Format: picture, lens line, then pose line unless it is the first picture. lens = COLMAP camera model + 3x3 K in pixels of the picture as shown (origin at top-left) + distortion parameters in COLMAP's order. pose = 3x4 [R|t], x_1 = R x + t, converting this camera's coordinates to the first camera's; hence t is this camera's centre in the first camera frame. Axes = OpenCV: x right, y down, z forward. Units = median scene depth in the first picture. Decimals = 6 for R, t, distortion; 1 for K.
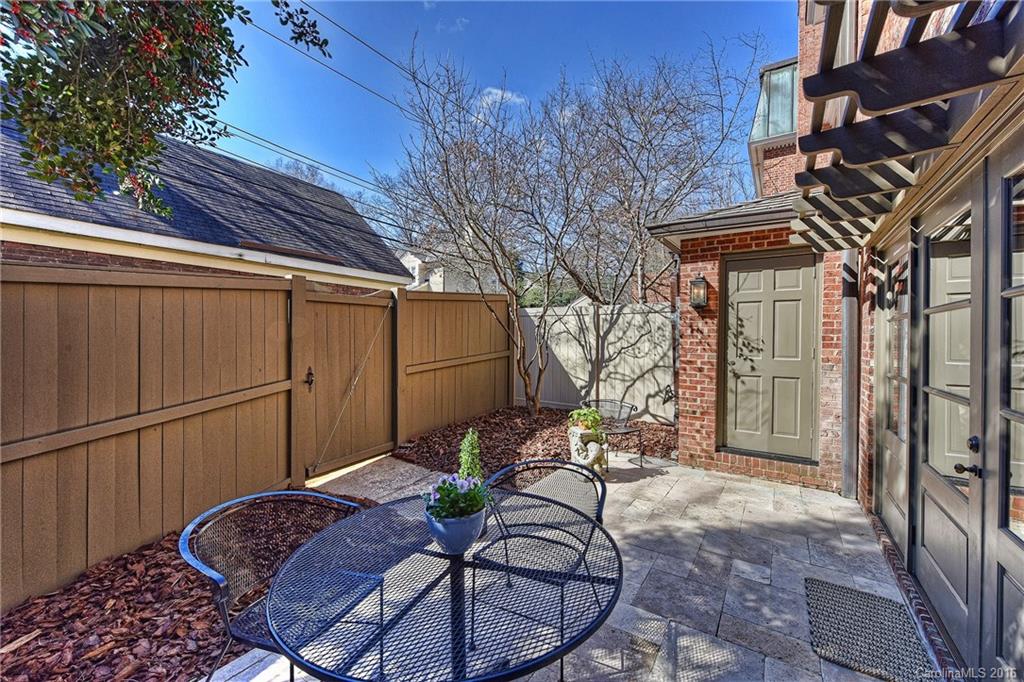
lens RADIAL K [[400.2, 0, 515.1], [0, 400.2, 340.8], [0, 0, 1]] dist [0.002320, -0.000282]
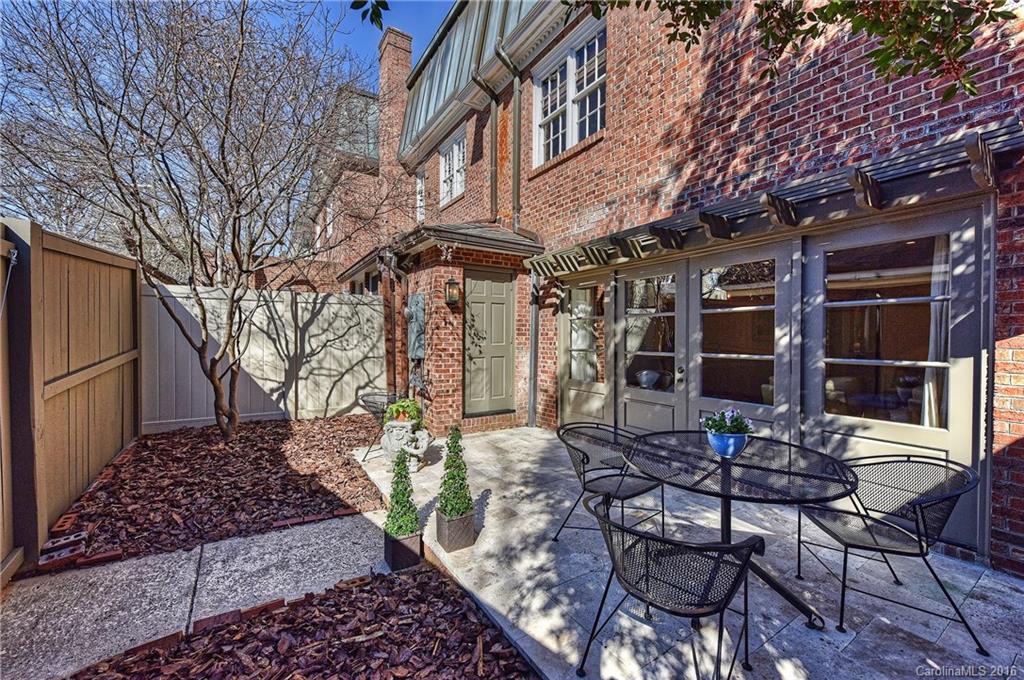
lens RADIAL K [[400.2, 0, 515.1], [0, 400.2, 339.8], [0, 0, 1]] dist [0.002320, -0.000282]
pose [[0.415829, -0.019106, 0.909242, -0.413330], [0.008550, 0.999817, 0.017099, 0.004112], [-0.909403, 0.000664, 0.415916, 0.234851]]
